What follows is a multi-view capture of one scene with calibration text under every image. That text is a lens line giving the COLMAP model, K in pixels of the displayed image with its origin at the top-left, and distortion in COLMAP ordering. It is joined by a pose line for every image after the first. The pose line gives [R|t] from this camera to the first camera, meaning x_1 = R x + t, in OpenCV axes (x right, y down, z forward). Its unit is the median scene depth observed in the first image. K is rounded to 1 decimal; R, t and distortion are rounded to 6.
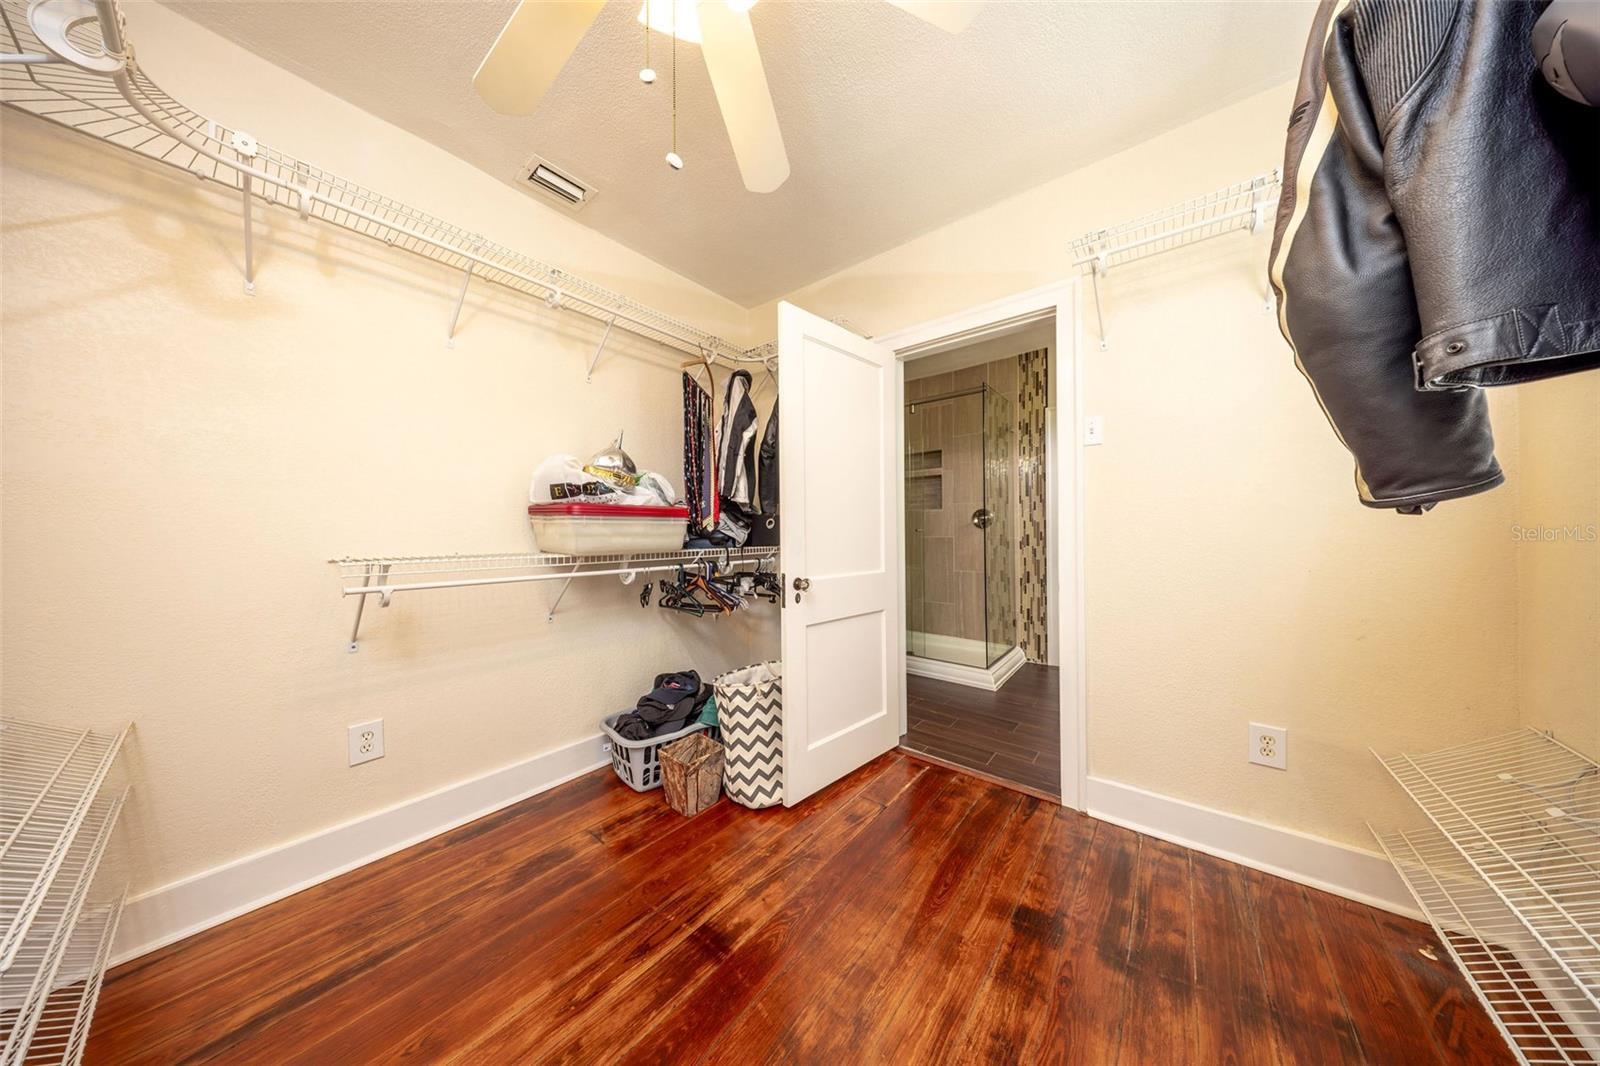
lens RADIAL K [[463.0, 0, 799.9], [0, 463.0, 523.5], [0, 0, 1]] dist [0.000534, 0.000067]
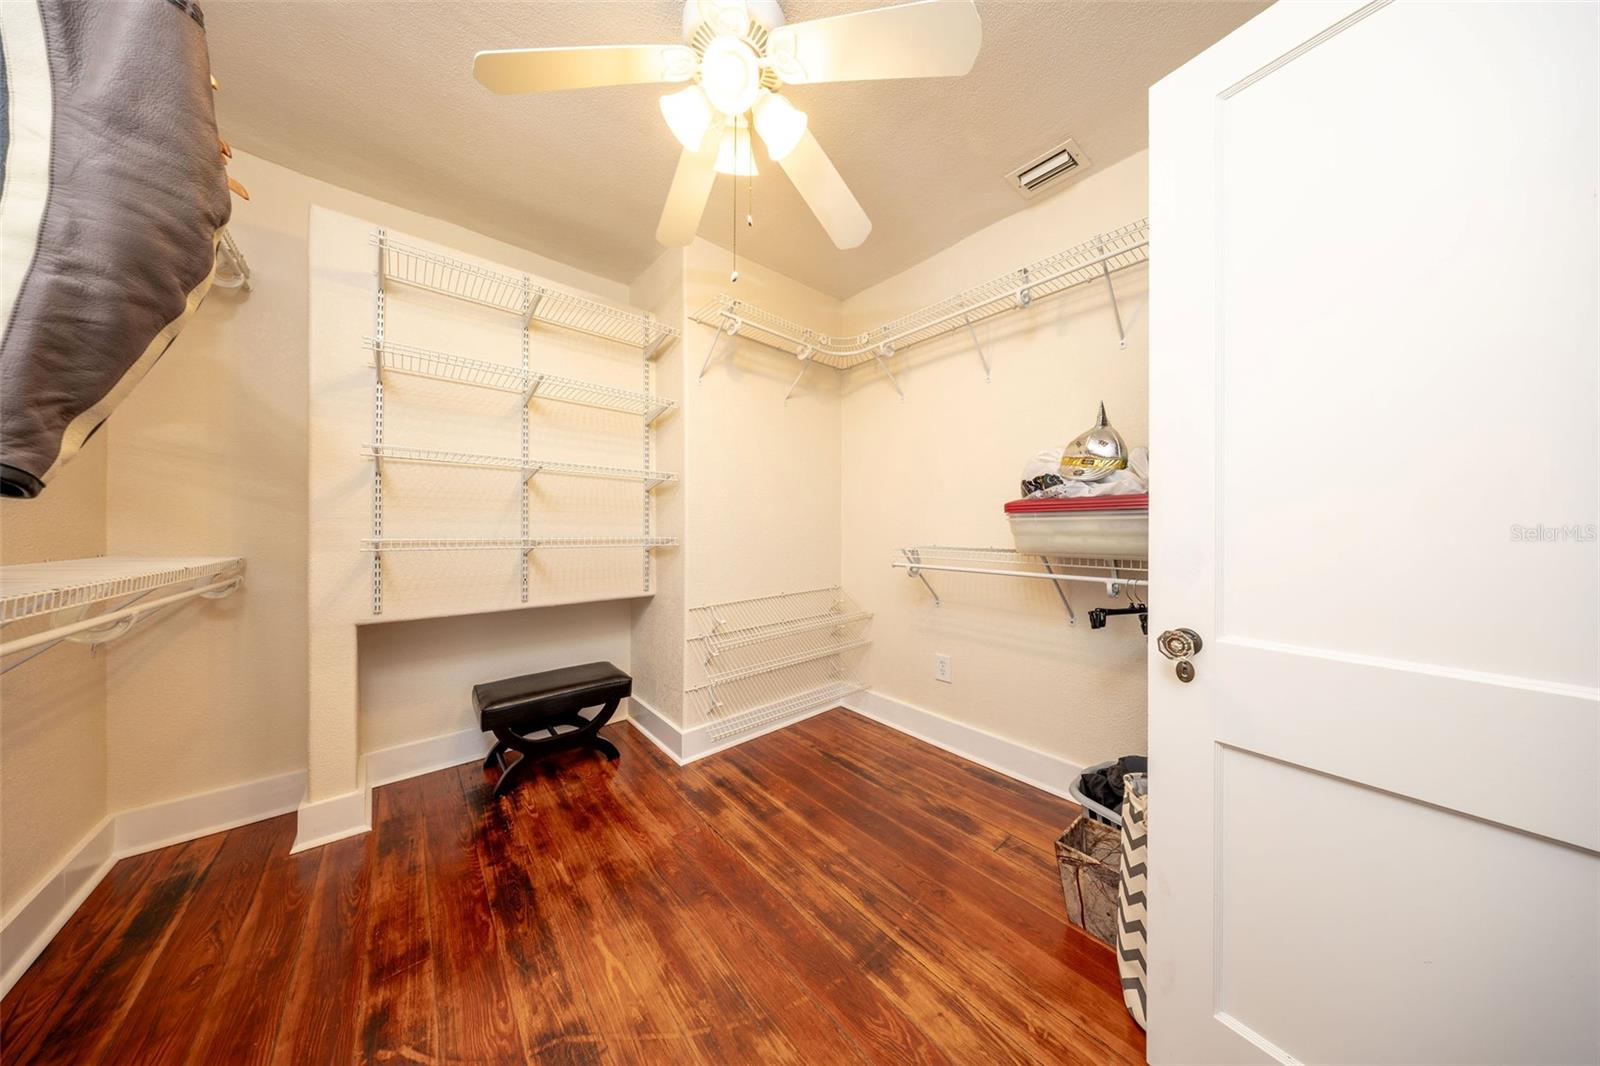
lens RADIAL K [[463.0, 0, 801.2], [0, 463.0, 530.4], [0, 0, 1]] dist [0.000534, 0.000067]
pose [[-0.157594, 0.011755, -0.987434, 0.711074], [0.006216, 0.999921, 0.010912, 0.009622], [0.987484, -0.004418, -0.157655, 0.914905]]
